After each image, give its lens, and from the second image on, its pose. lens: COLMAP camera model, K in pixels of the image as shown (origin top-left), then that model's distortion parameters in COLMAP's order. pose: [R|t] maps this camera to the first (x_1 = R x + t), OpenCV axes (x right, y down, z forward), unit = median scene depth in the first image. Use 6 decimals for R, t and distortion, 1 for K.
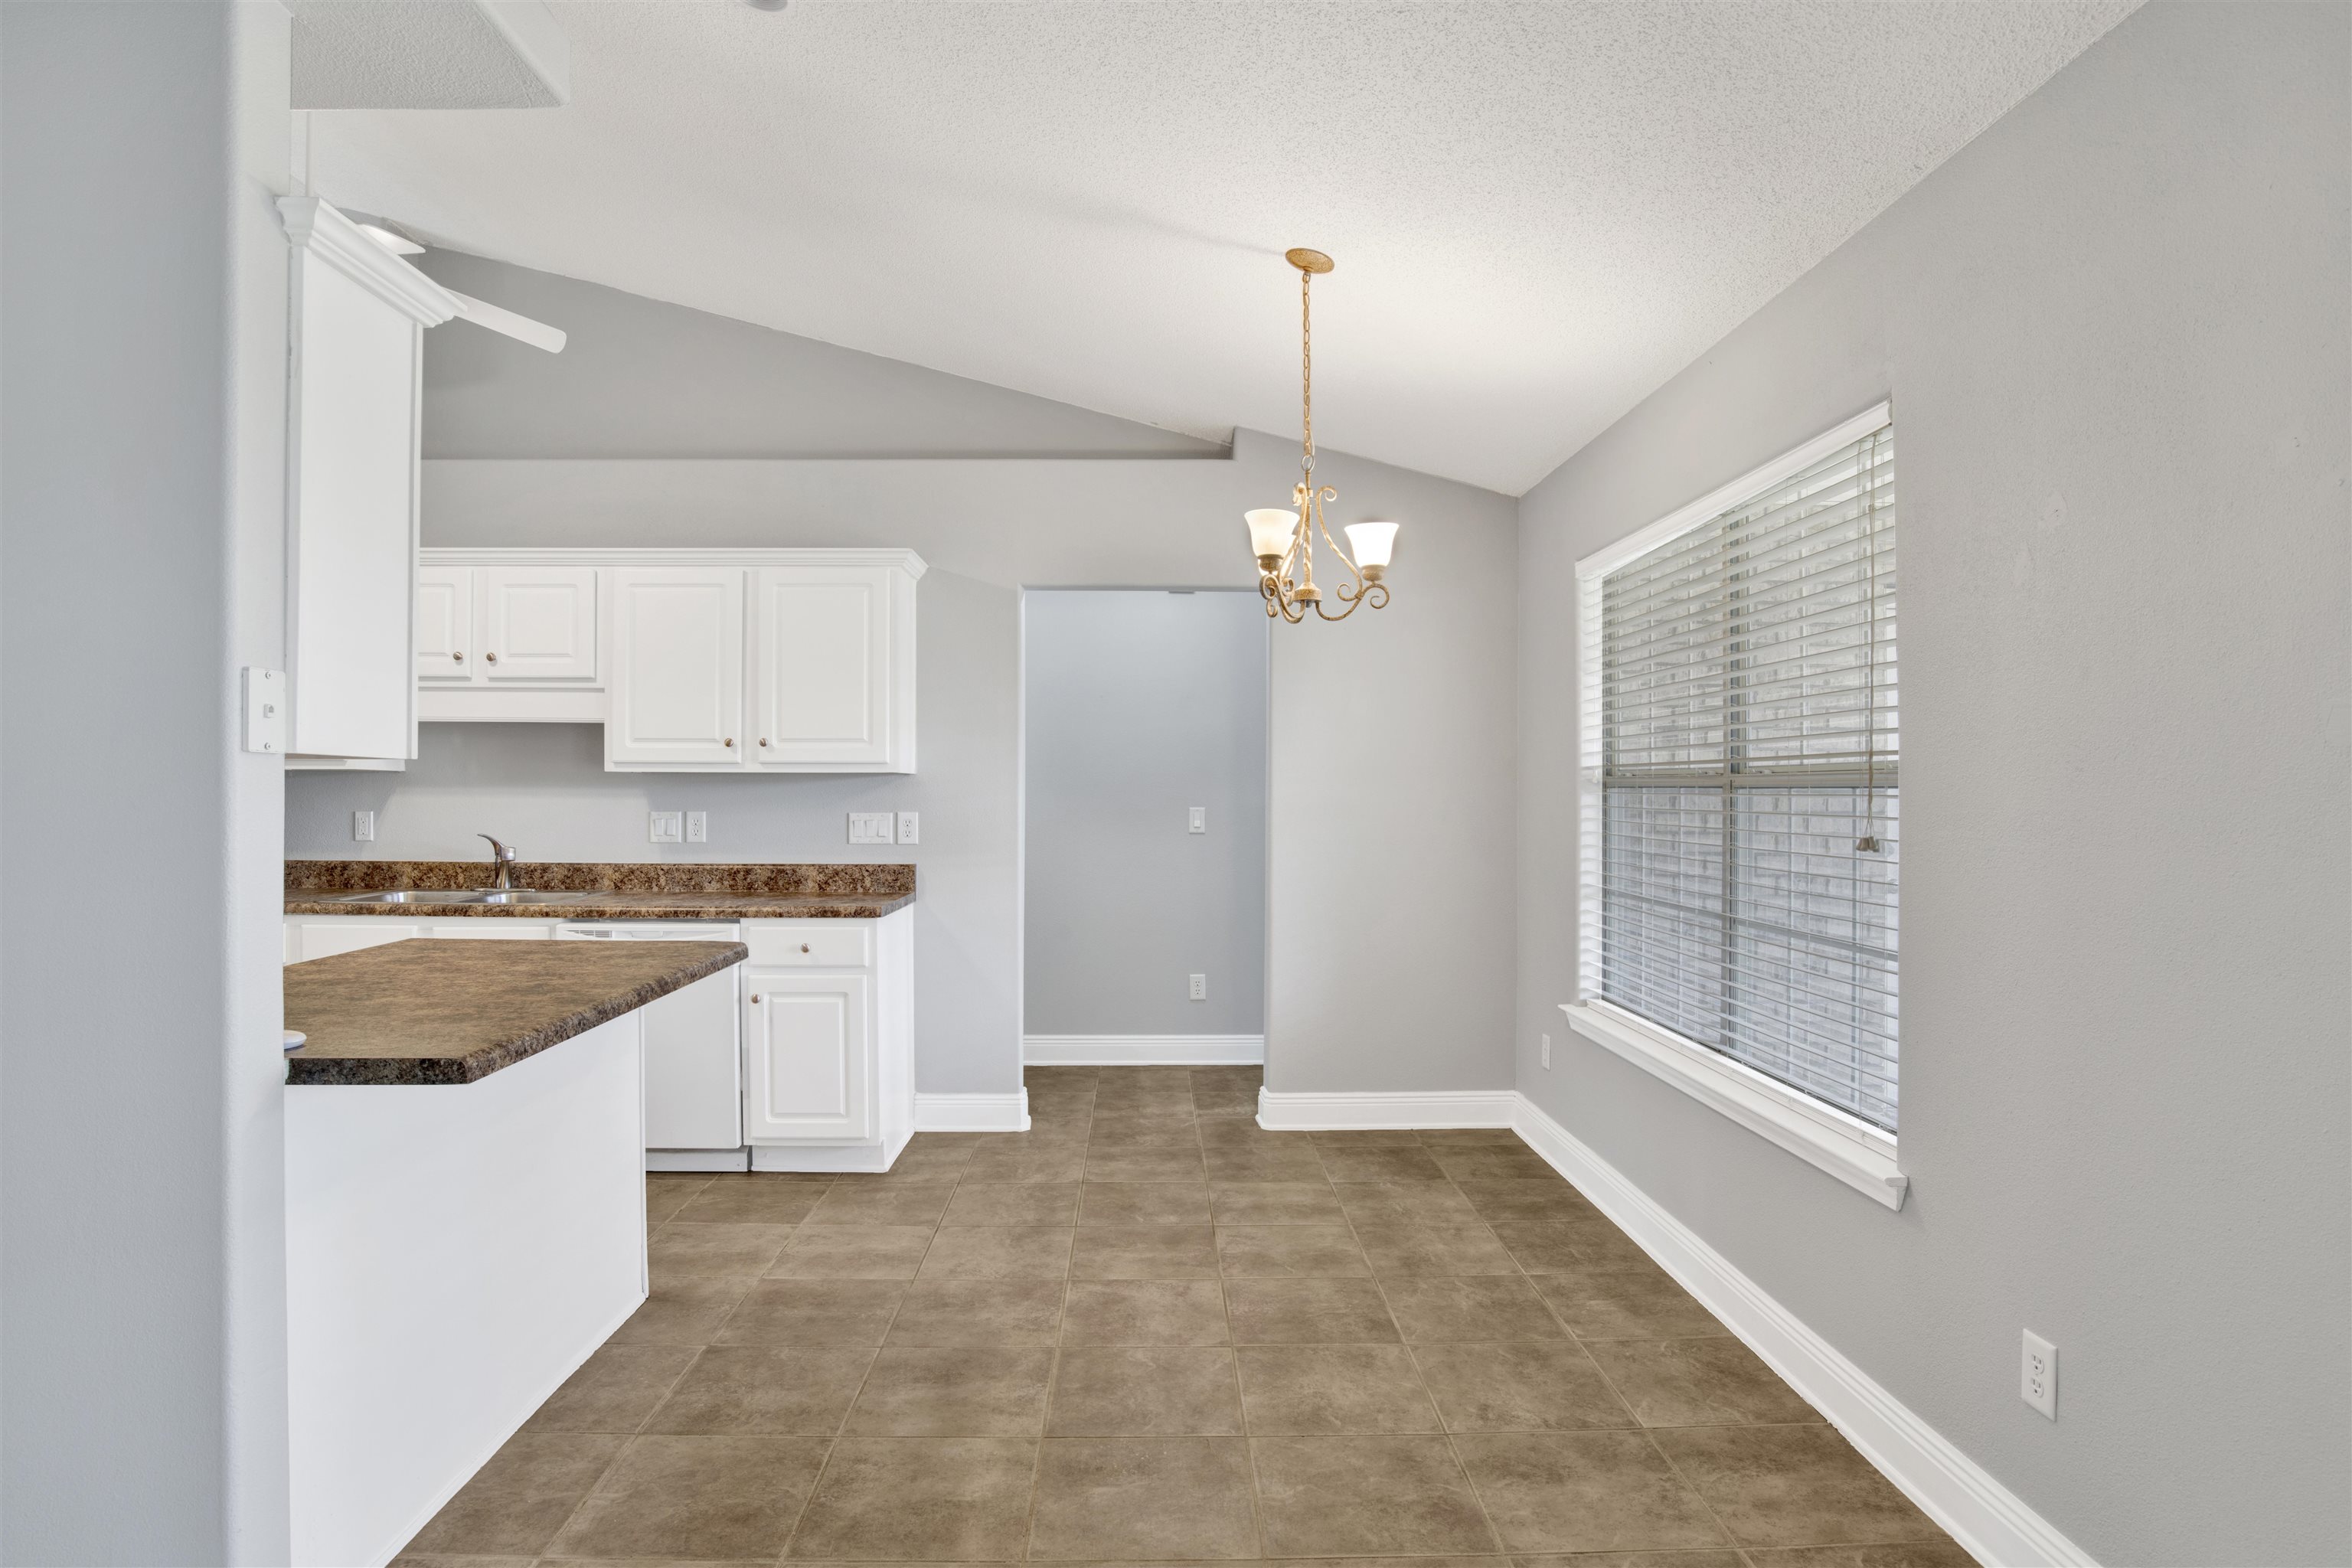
lens RADIAL K [[1238.4, 0, 1176.0], [0, 1238.4, 784.0], [0, 0, 1]] dist [-0.067314, 0.000184]
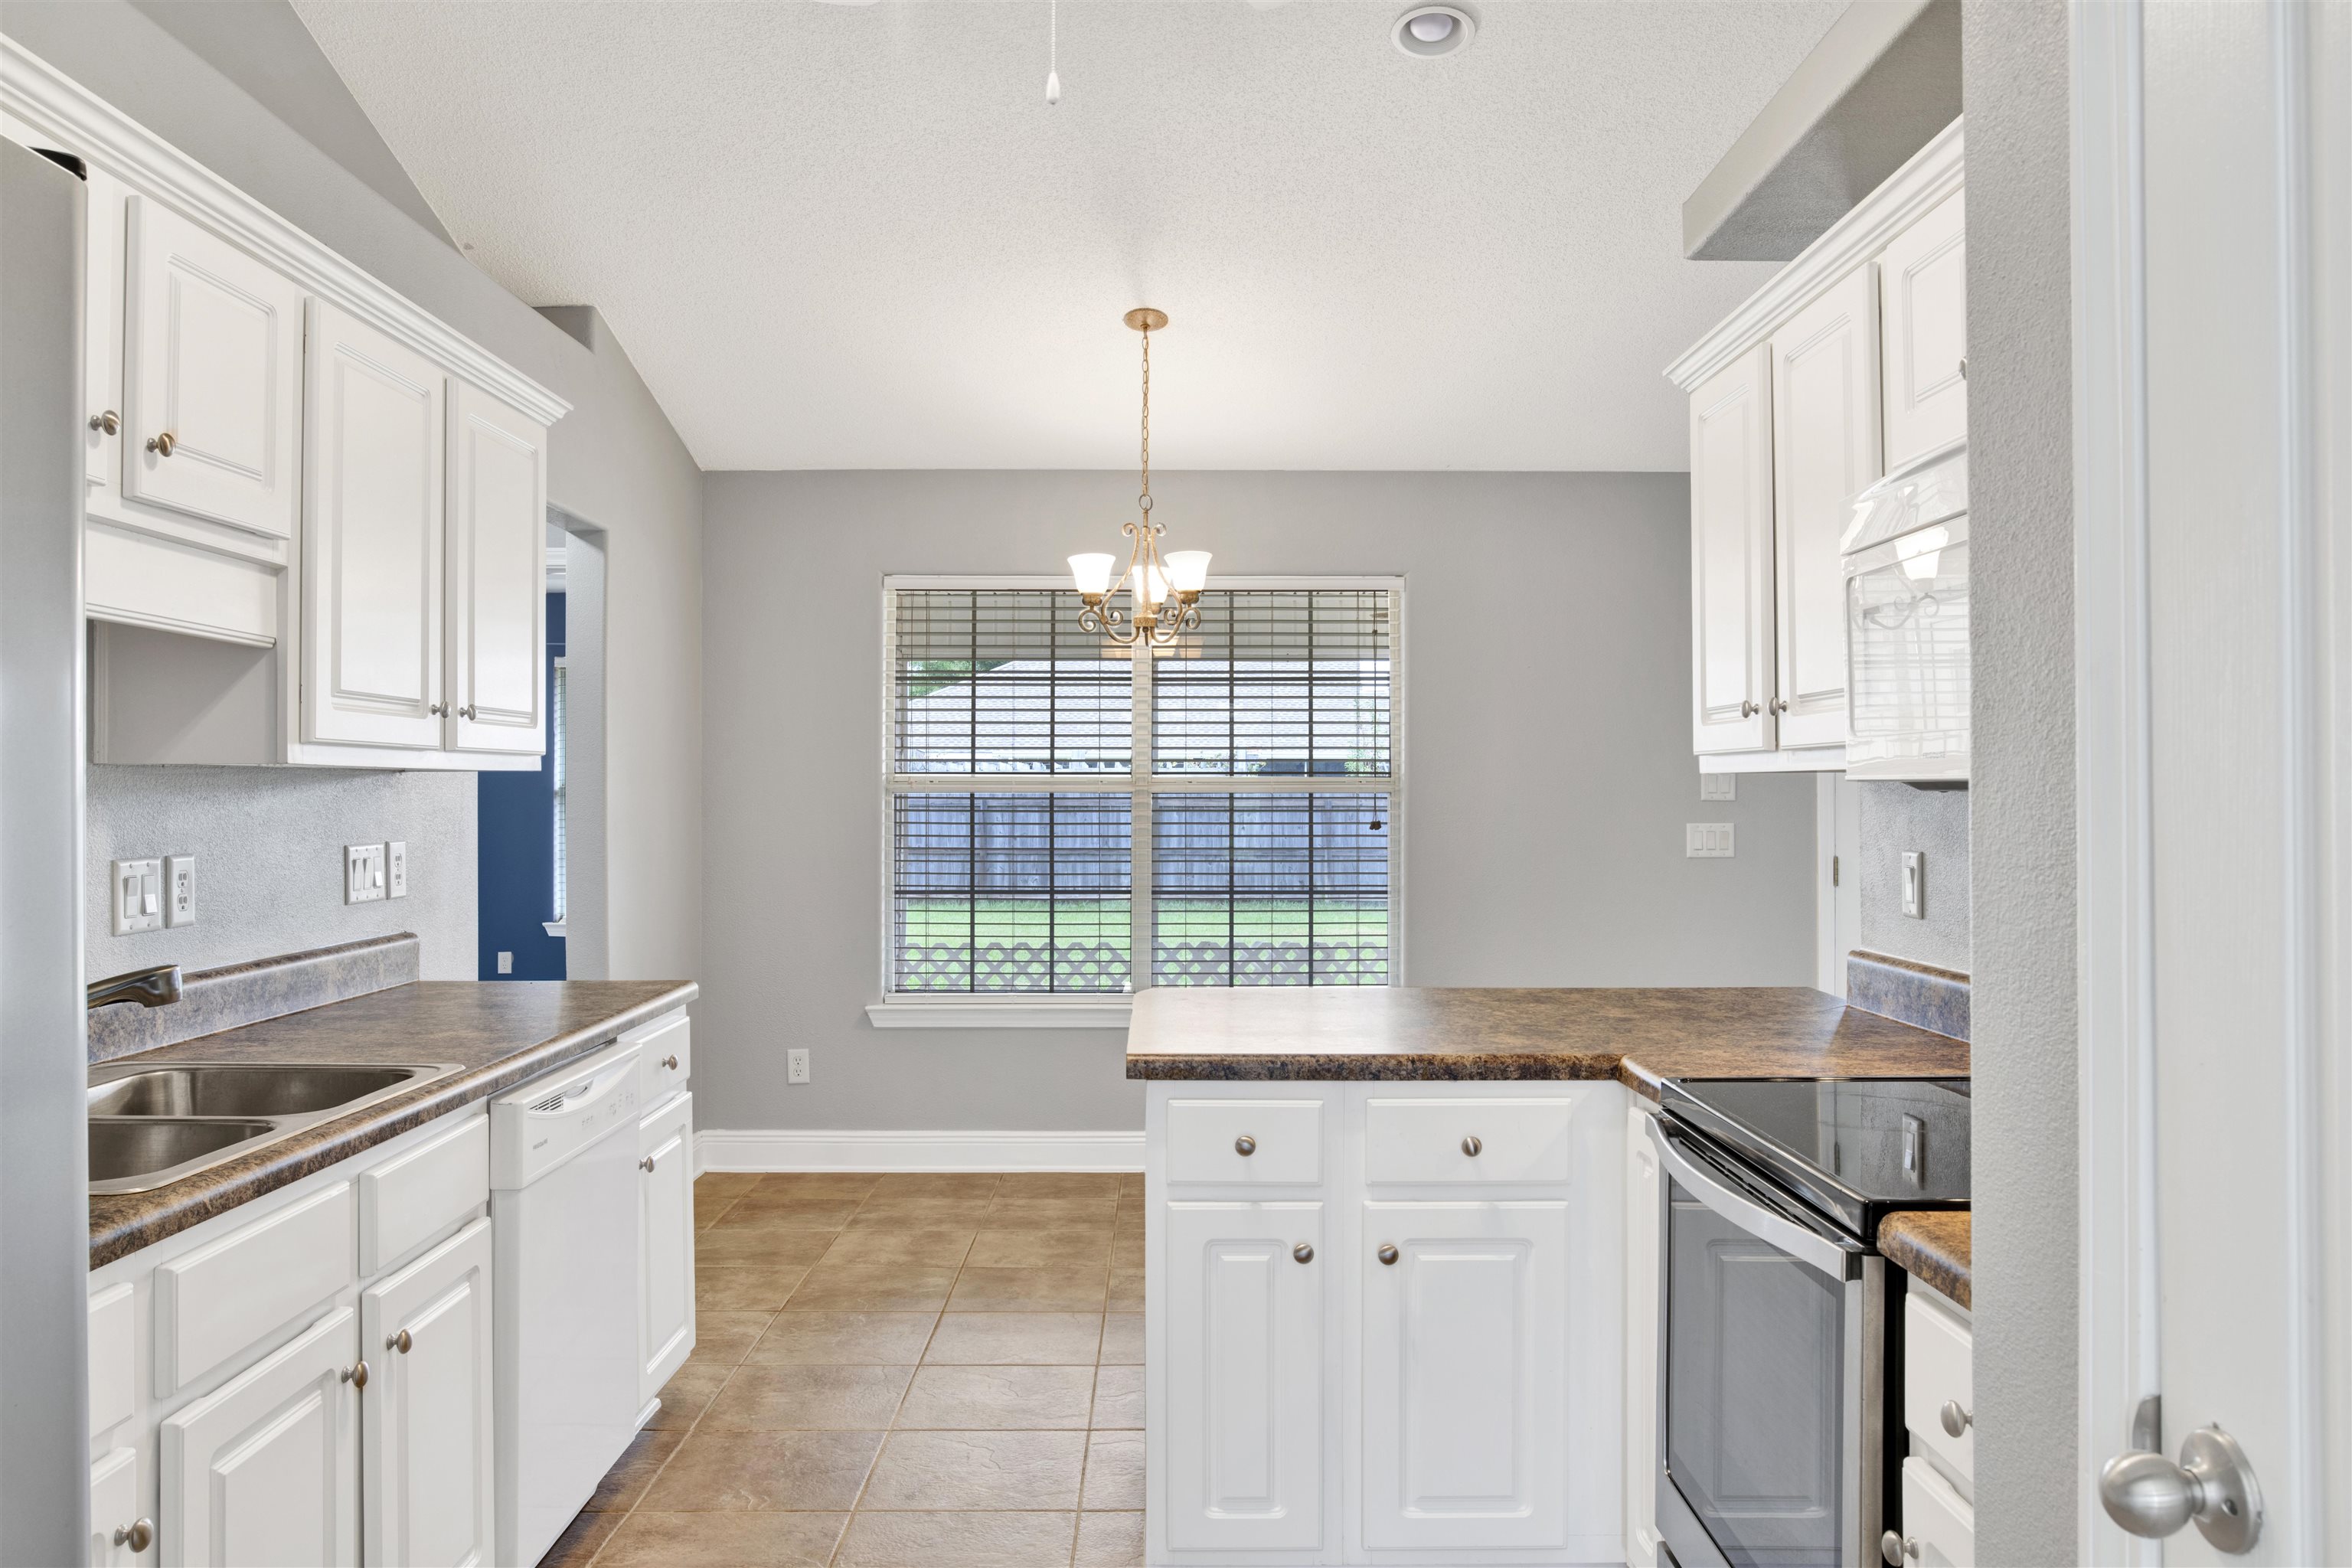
lens RADIAL K [[1750.0, 0, 1176.0], [0, 1750.0, 784.0], [0, 0, 1]] dist [-0.002624, -0.002681]
pose [[0.025730, 0.000231, 0.999669, -1.147489], [-0.004797, 0.999988, -0.000107, -0.004743], [-0.999657, -0.004792, 0.025731, 0.720701]]
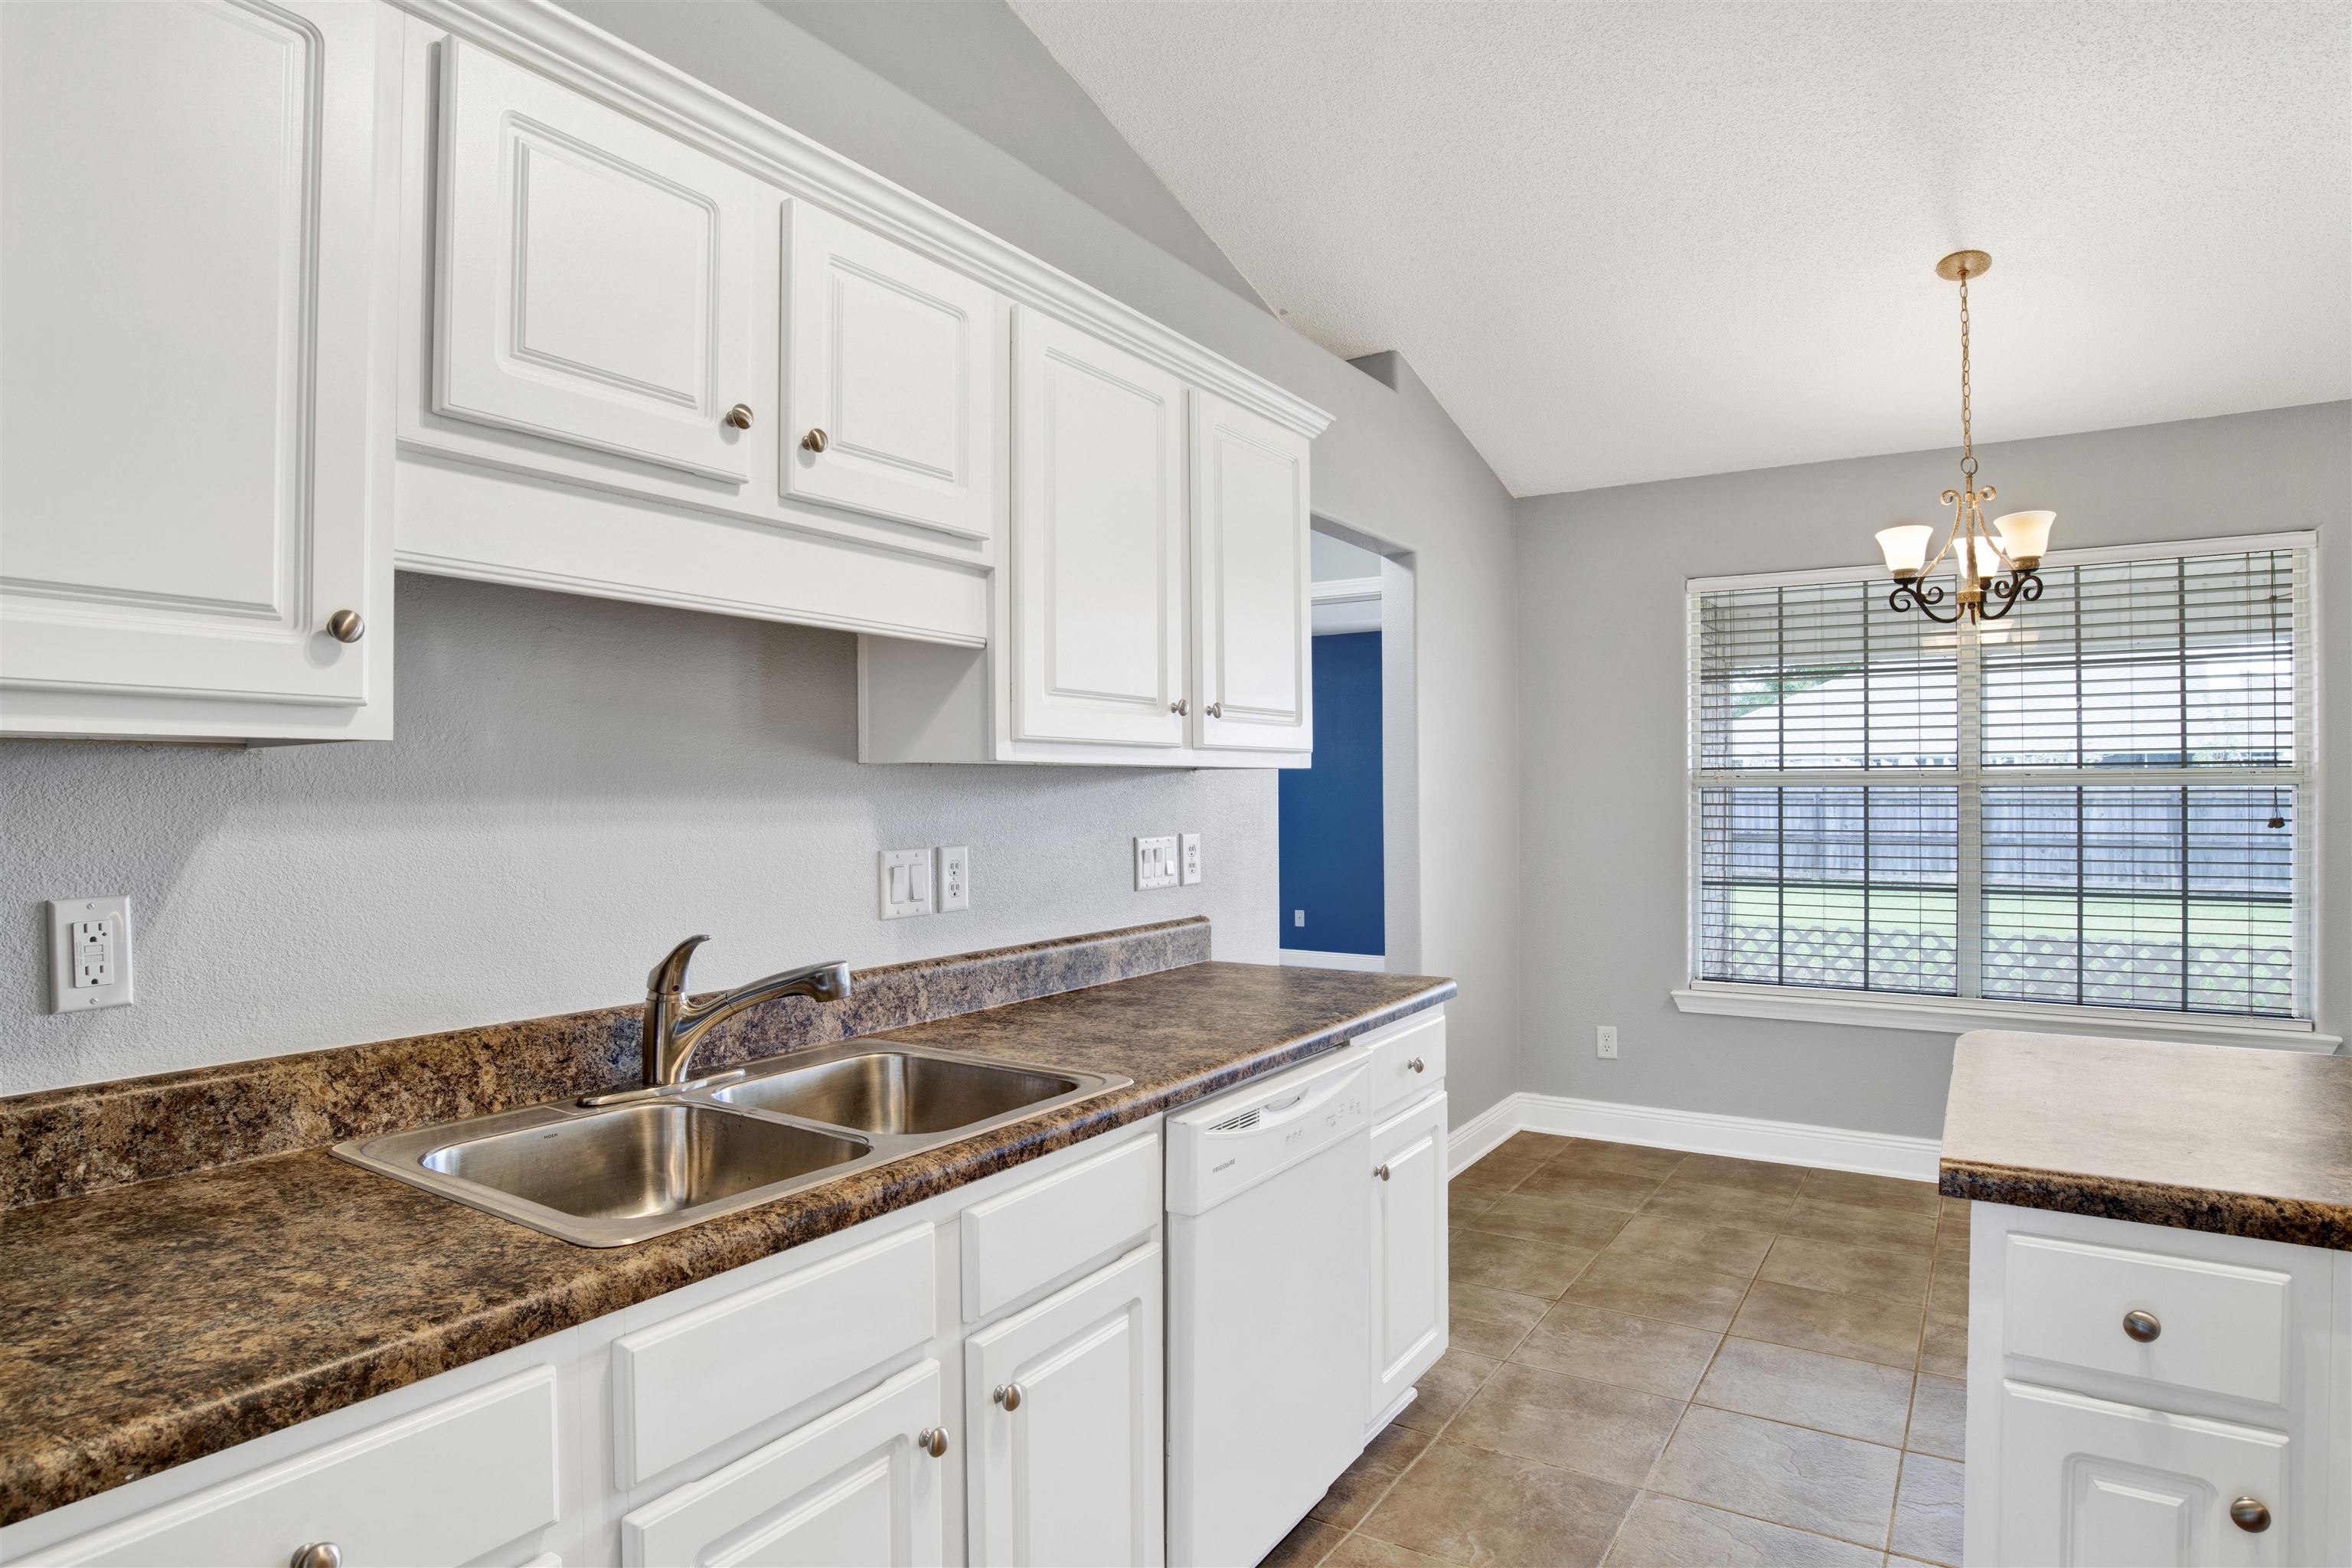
lens RADIAL K [[1316.8, 0, 1176.0], [0, 1316.8, 784.0], [0, 0, 1]] dist [-0.071808, 0.026094]
pose [[0.564378, -0.002629, 0.825512, -0.874434], [0.002655, 0.999996, 0.001370, -0.002341], [-0.825512, 0.001419, 0.564383, 0.731186]]
